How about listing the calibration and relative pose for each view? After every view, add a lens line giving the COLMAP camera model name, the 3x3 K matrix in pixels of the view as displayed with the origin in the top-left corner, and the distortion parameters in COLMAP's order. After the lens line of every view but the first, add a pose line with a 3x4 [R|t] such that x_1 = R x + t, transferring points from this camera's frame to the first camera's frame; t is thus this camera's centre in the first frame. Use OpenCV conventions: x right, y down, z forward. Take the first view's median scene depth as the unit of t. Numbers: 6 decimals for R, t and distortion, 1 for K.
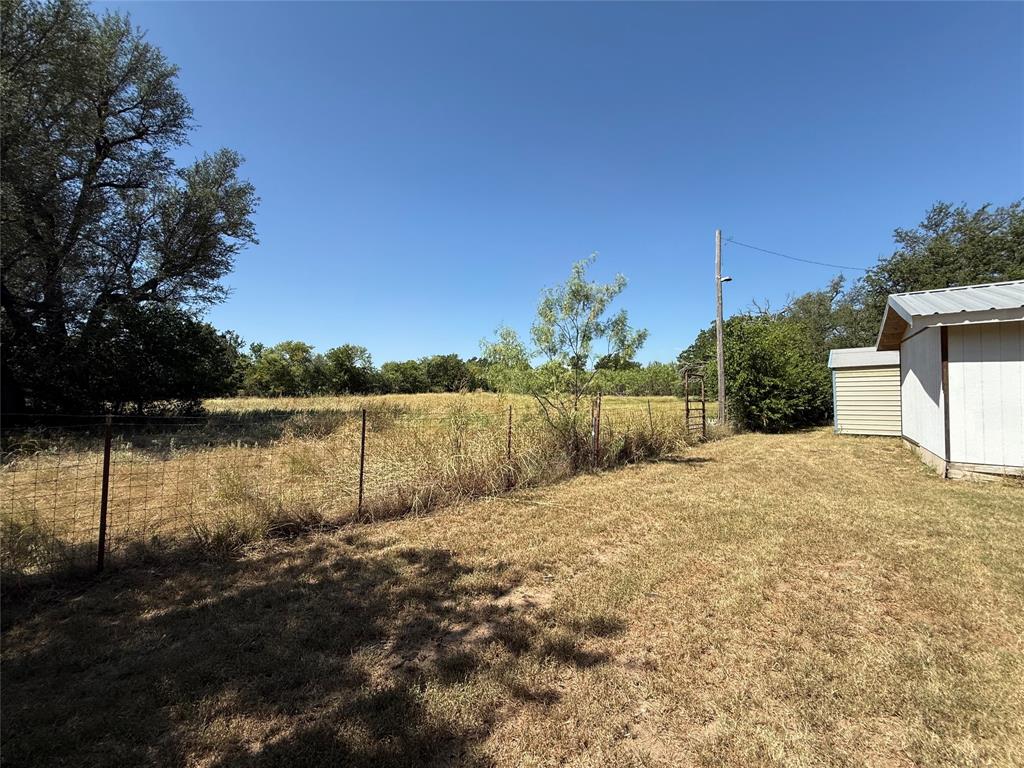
lens RADIAL K [[408.2, 0, 516.3], [0, 408.2, 387.0], [0, 0, 1]] dist [-0.000314, 0.000091]
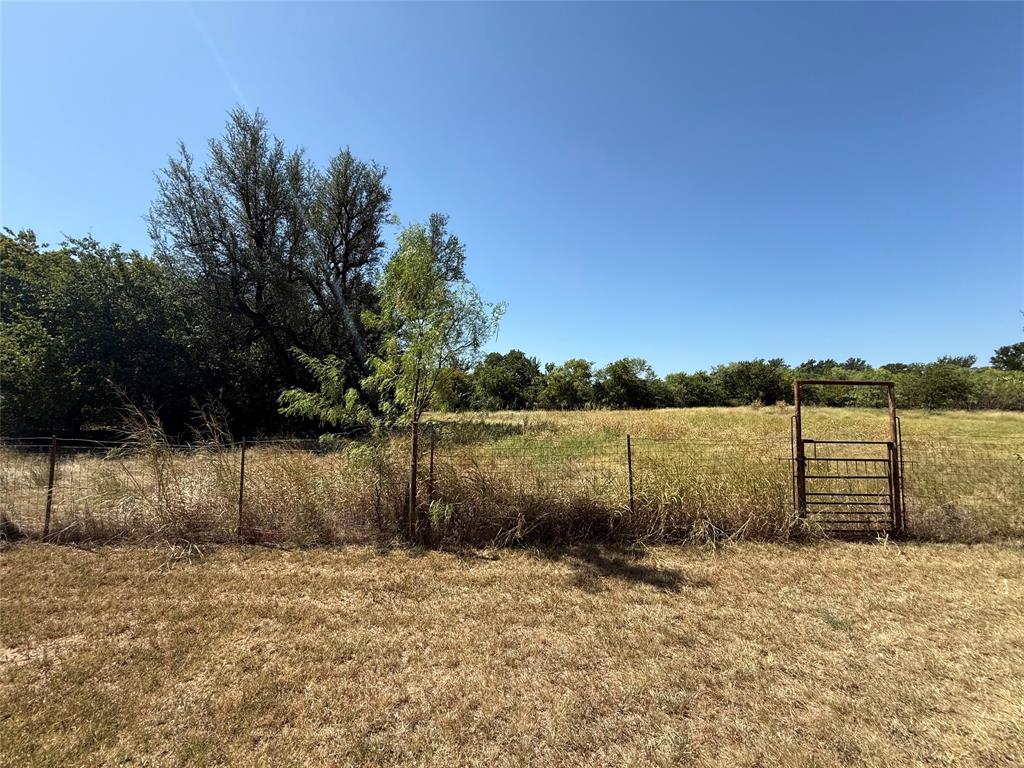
lens RADIAL K [[408.2, 0, 512.6], [0, 408.2, 376.8], [0, 0, 1]] dist [-0.000314, 0.000091]
pose [[0.683624, -0.047179, -0.728308, 0.124571], [0.006102, 0.998243, -0.058938, -0.000344], [0.729809, 0.035847, 0.682710, 0.115269]]
